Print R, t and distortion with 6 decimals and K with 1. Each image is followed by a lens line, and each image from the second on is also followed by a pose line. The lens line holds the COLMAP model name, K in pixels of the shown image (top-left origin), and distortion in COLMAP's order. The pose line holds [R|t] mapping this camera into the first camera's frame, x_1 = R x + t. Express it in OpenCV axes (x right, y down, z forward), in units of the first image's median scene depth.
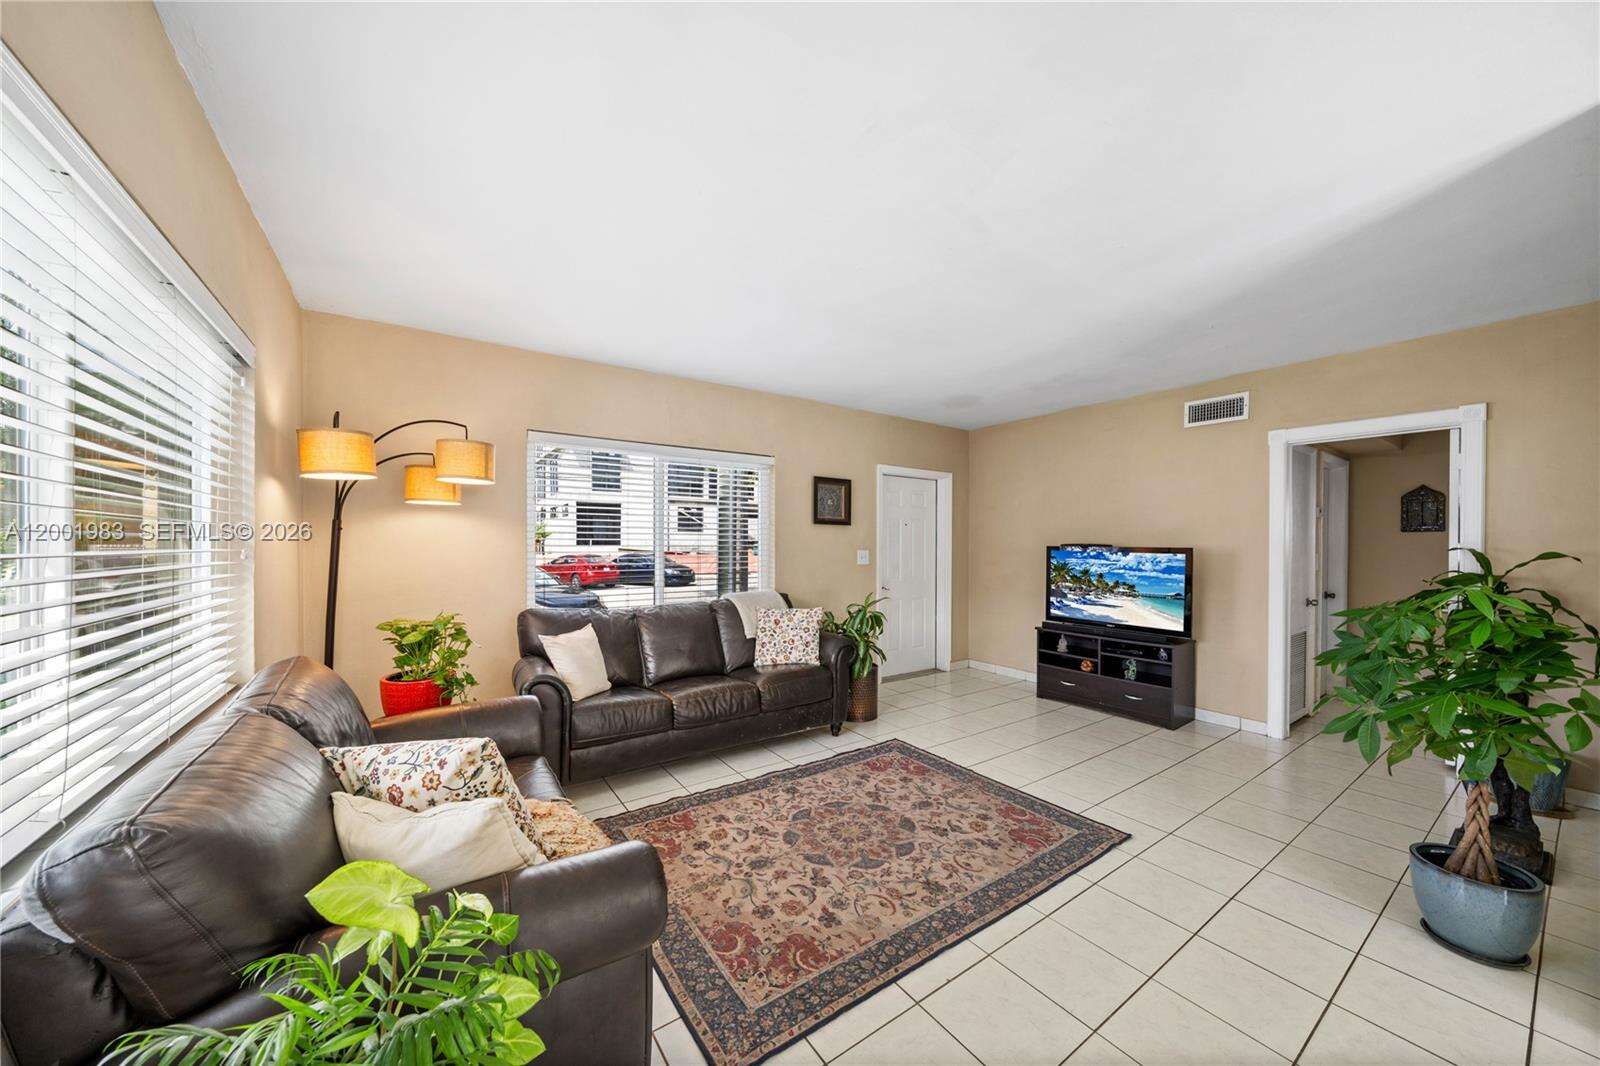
lens RADIAL K [[550.1, 0, 805.0], [0, 550.1, 541.1], [0, 0, 1]] dist [-0.003451, 0.000132]
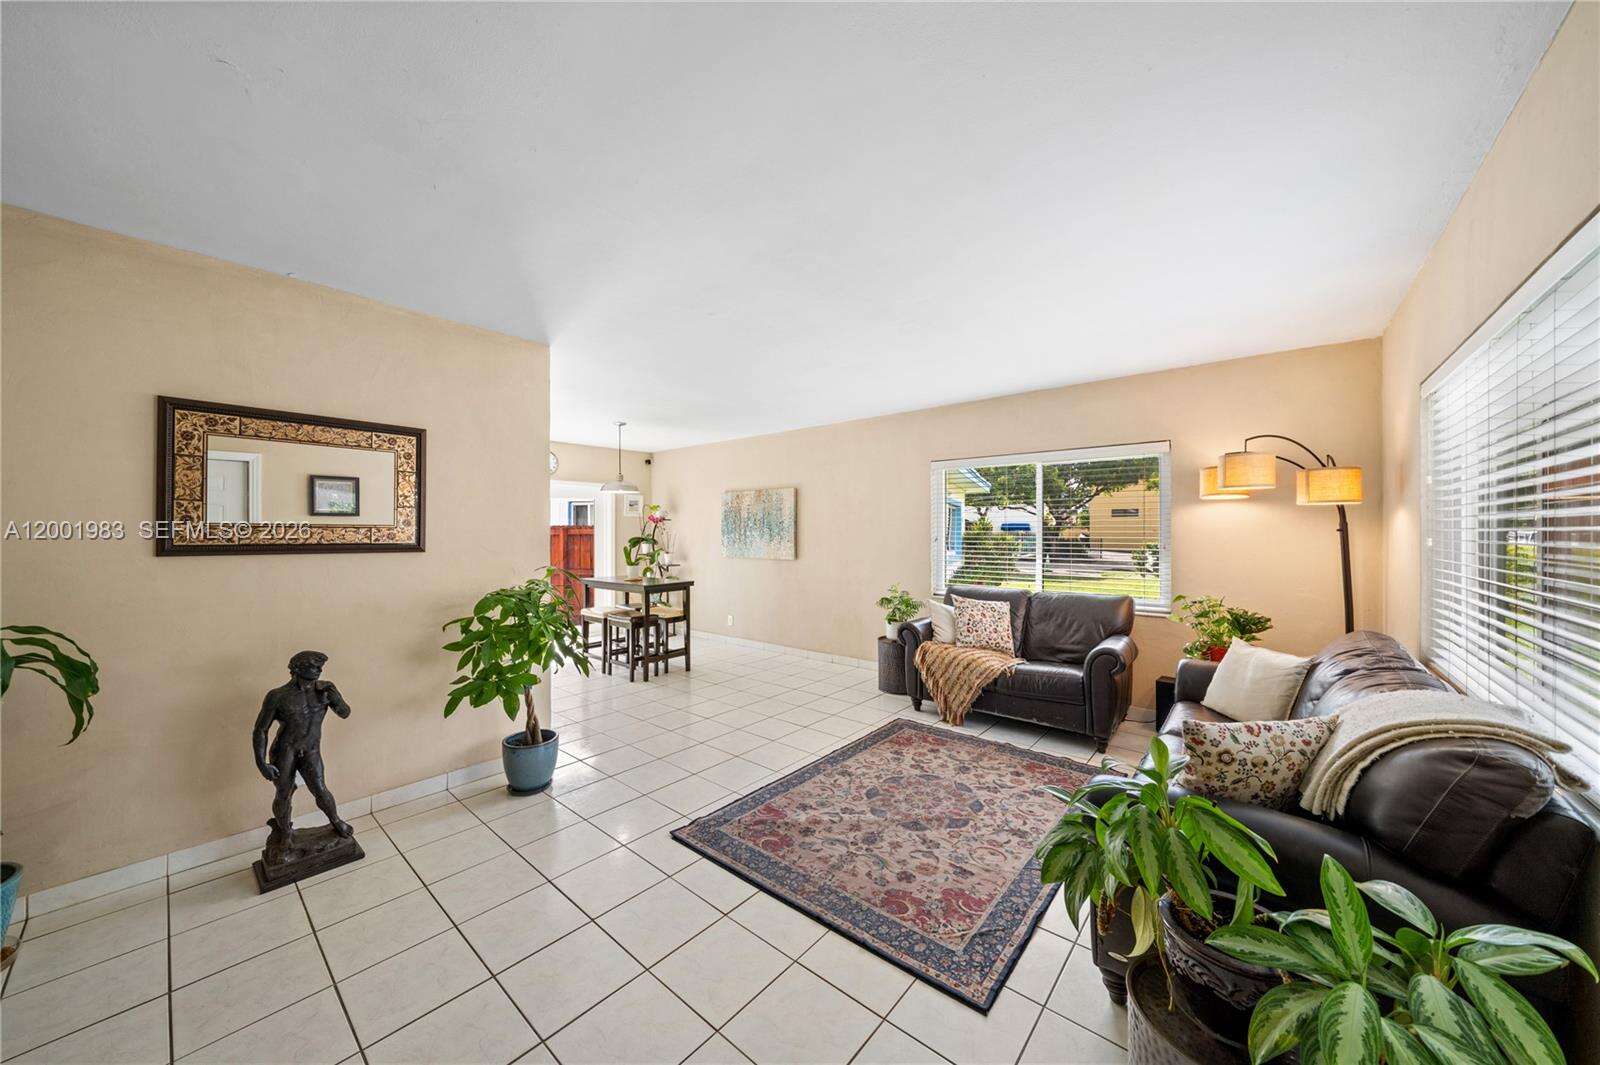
lens RADIAL K [[550.1, 0, 809.3], [0, 550.1, 531.7], [0, 0, 1]] dist [-0.003451, 0.000132]
pose [[-0.965022, 0.000854, -0.262168, 0.567662], [0.001685, 0.999994, -0.002945, -0.019884], [0.262164, -0.003284, -0.965018, 1.907694]]
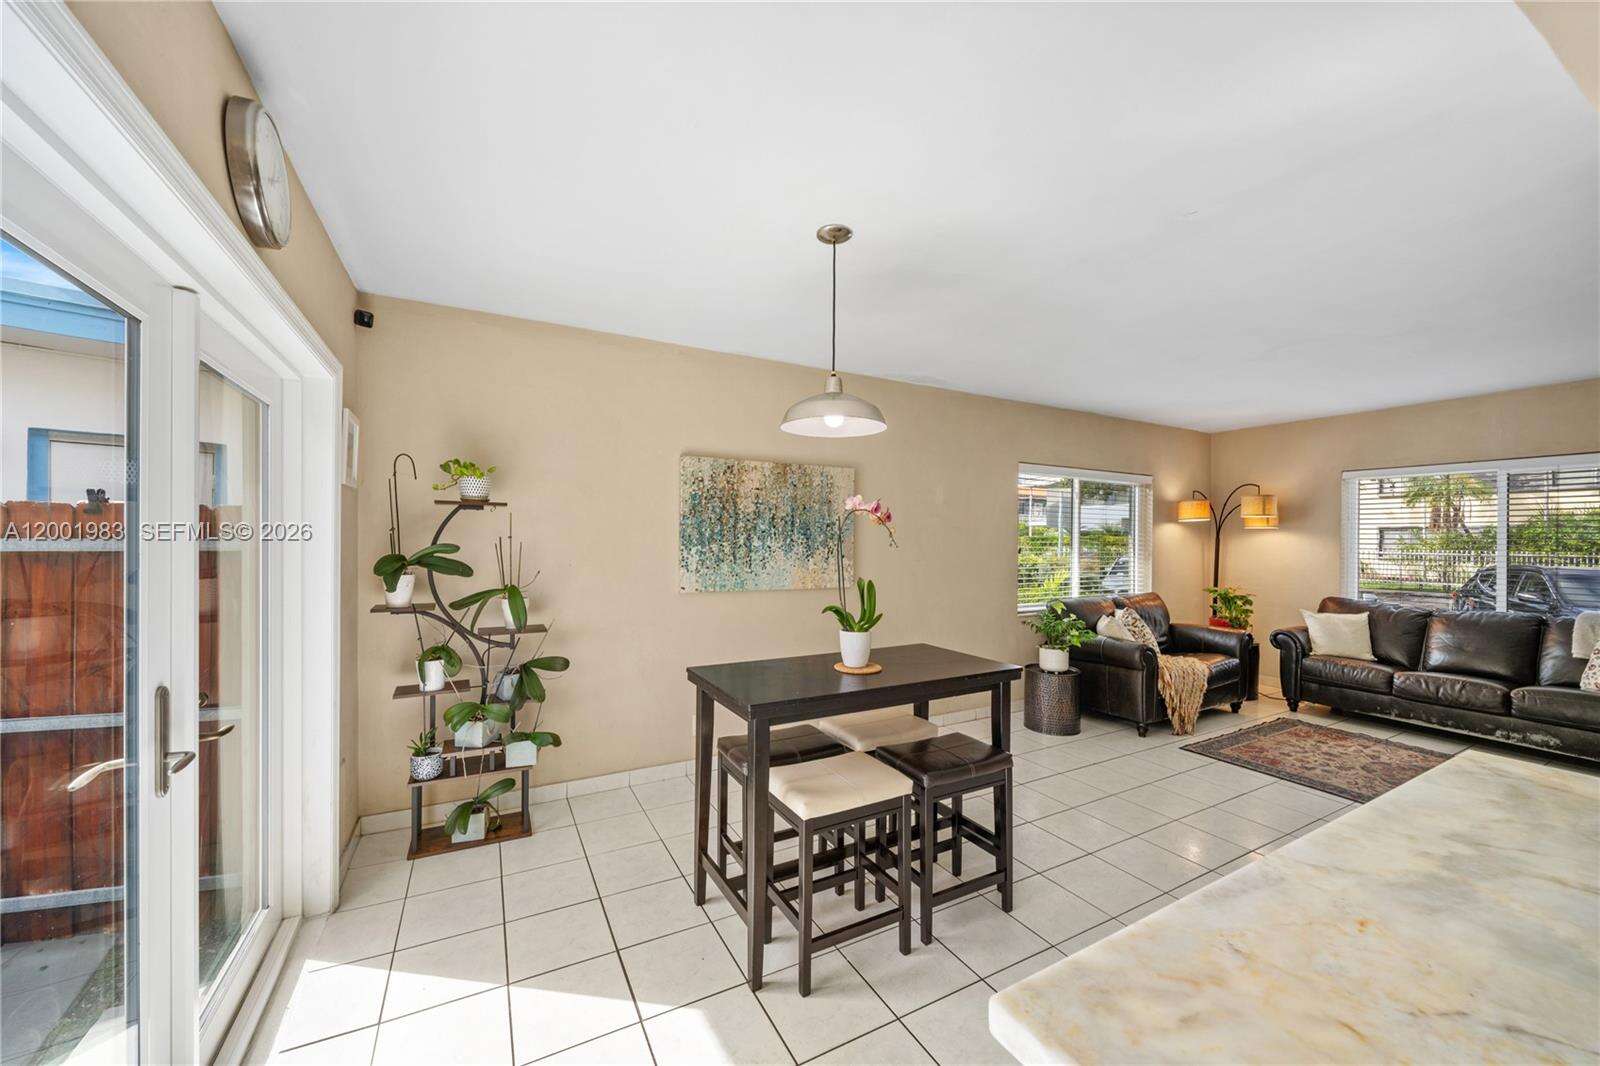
lens RADIAL K [[593.5, 0, 773.9], [0, 593.5, 535.9], [0, 0, 1]] dist [-0.004114, 0.000598]
pose [[-0.124218, -0.006503, -0.992234, 1.538969], [-0.003004, 0.999976, -0.006178, -0.028342], [0.992250, 0.002213, -0.124235, -0.332344]]
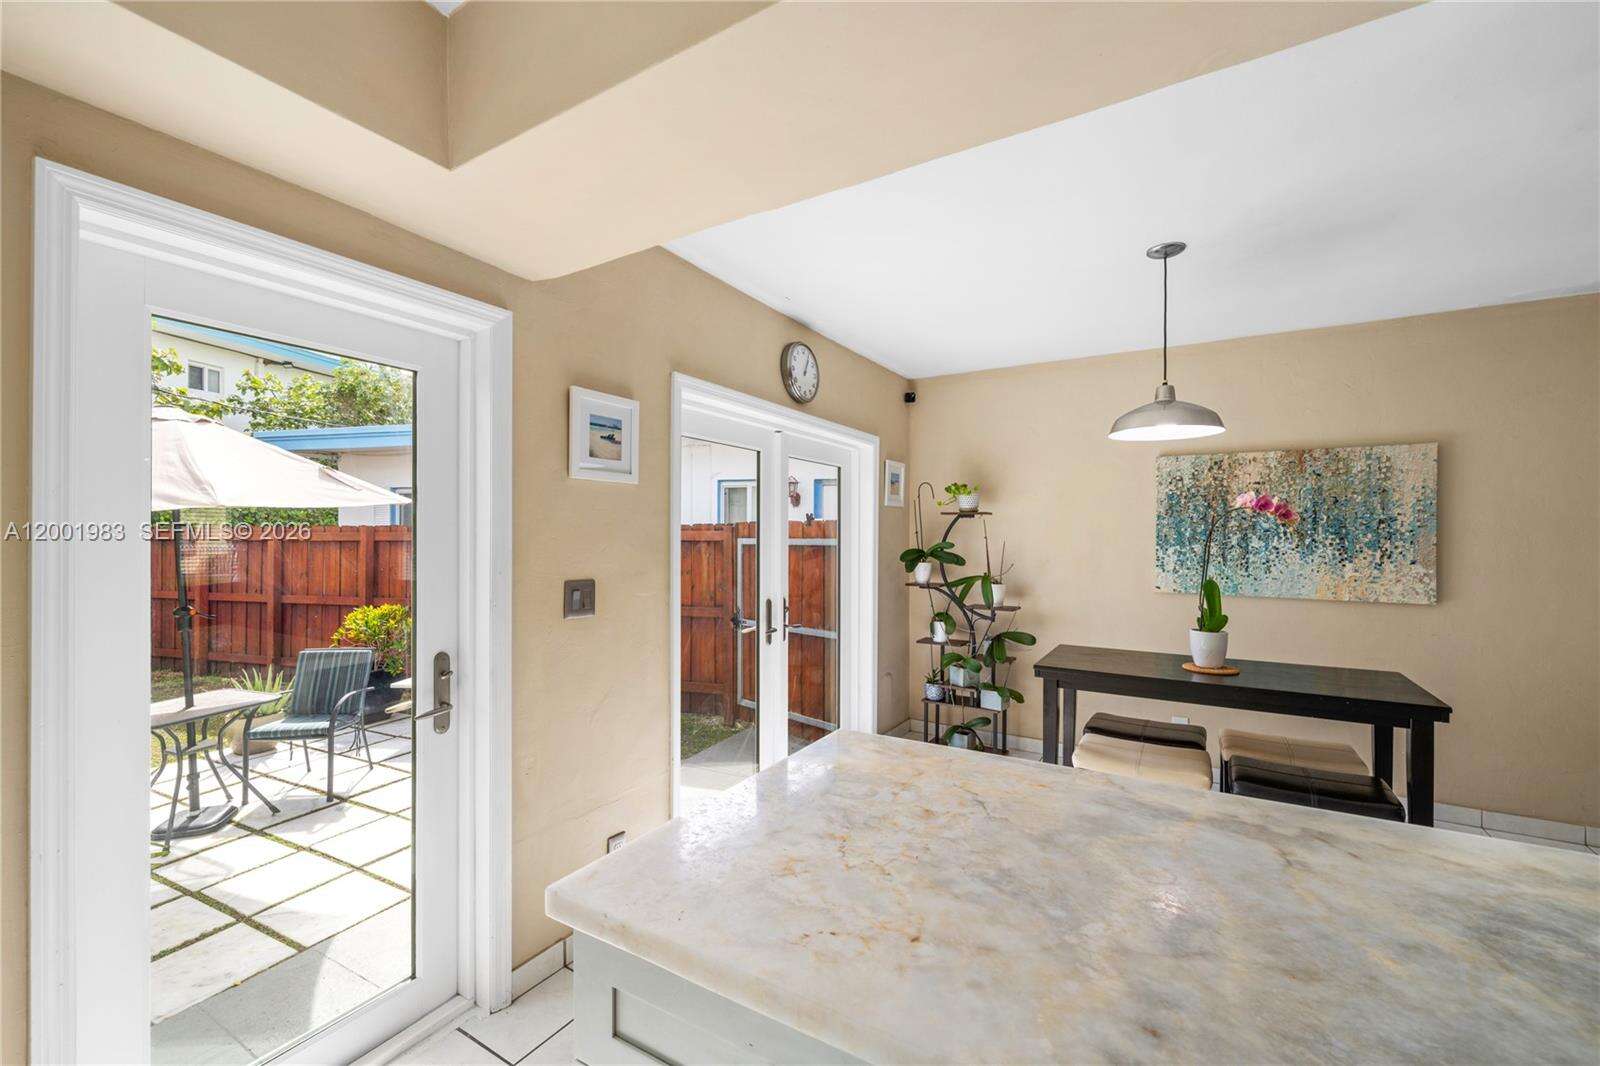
lens RADIAL K [[644.3, 0, 801.6], [0, 644.3, 532.2], [0, 0, 1]] dist [-0.002322, -0.000153]
pose [[-0.914454, -0.007862, -0.404613, 1.578059], [-0.003883, 0.999936, -0.010652, -0.026041], [0.404671, -0.008170, -0.914426, 0.290871]]
